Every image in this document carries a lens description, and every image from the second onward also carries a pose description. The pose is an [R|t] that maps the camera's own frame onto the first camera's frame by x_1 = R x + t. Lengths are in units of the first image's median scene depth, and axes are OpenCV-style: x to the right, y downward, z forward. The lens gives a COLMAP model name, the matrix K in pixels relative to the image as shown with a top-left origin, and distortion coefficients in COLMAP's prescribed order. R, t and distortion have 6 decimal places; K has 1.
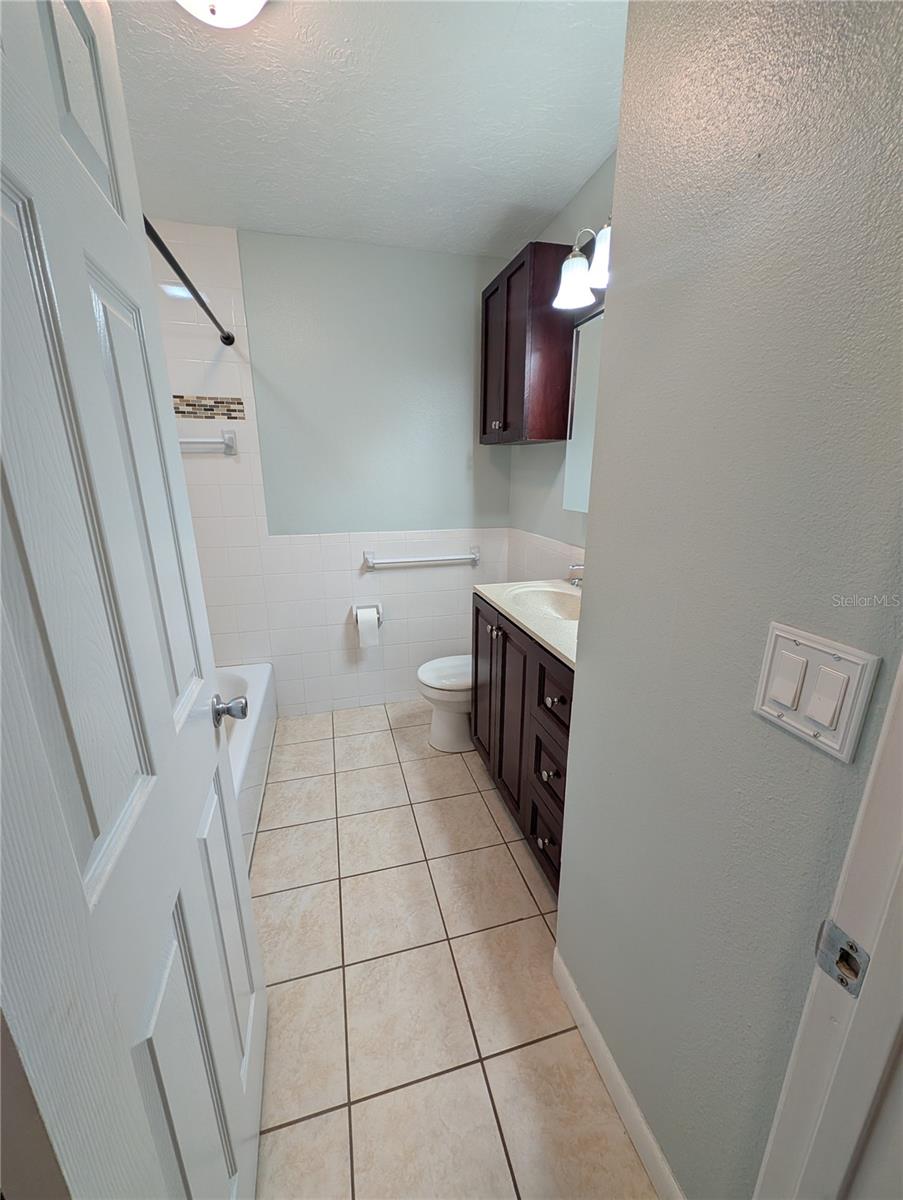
lens RADIAL K [[462.3, 0, 452.0], [0, 462.3, 601.4], [0, 0, 1]] dist [0.002725, -0.000111]
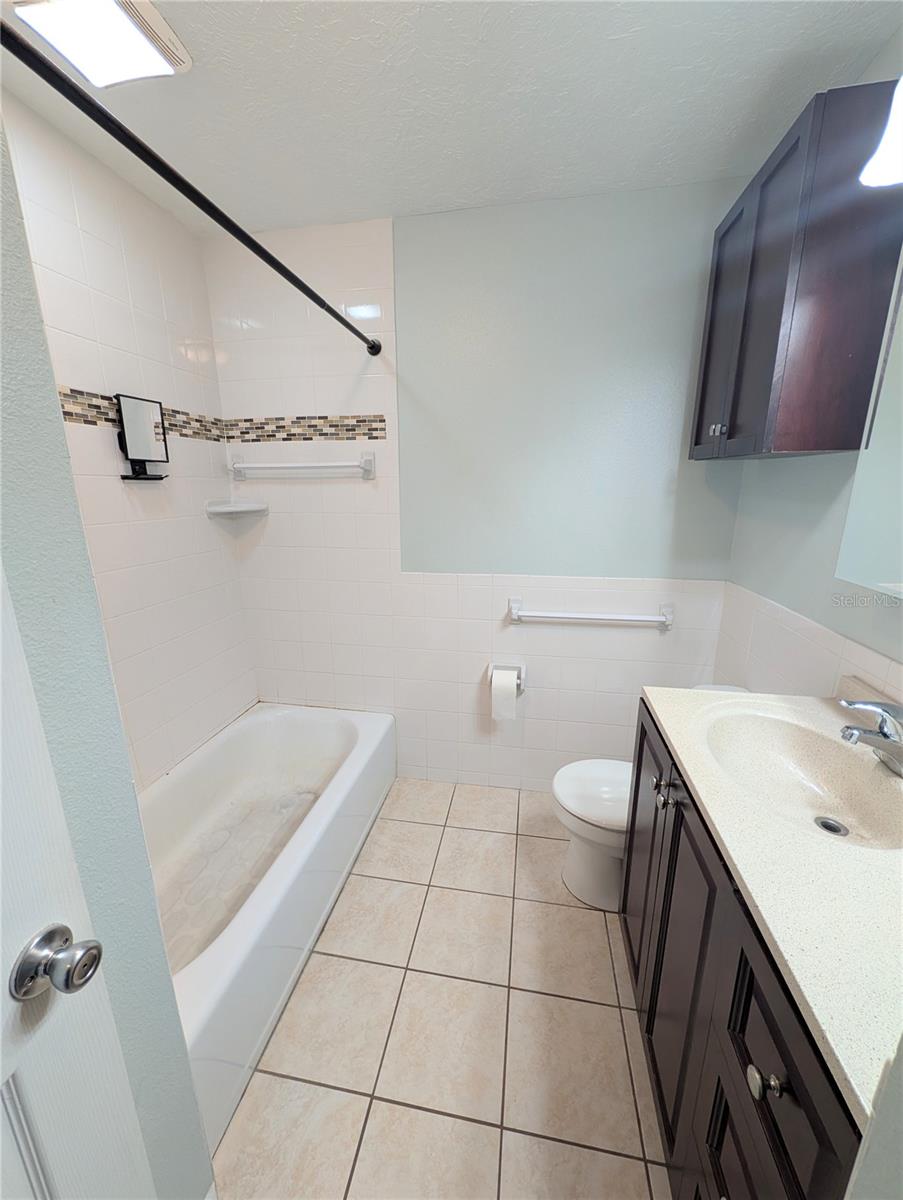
lens RADIAL K [[462.3, 0, 449.2], [0, 462.3, 600.5], [0, 0, 1]] dist [0.002725, -0.000111]
pose [[0.903460, 0.101409, -0.416506, 0.050779], [-0.113850, 0.993485, -0.005067, -0.100072], [0.413278, 0.051997, 0.909119, 0.273114]]
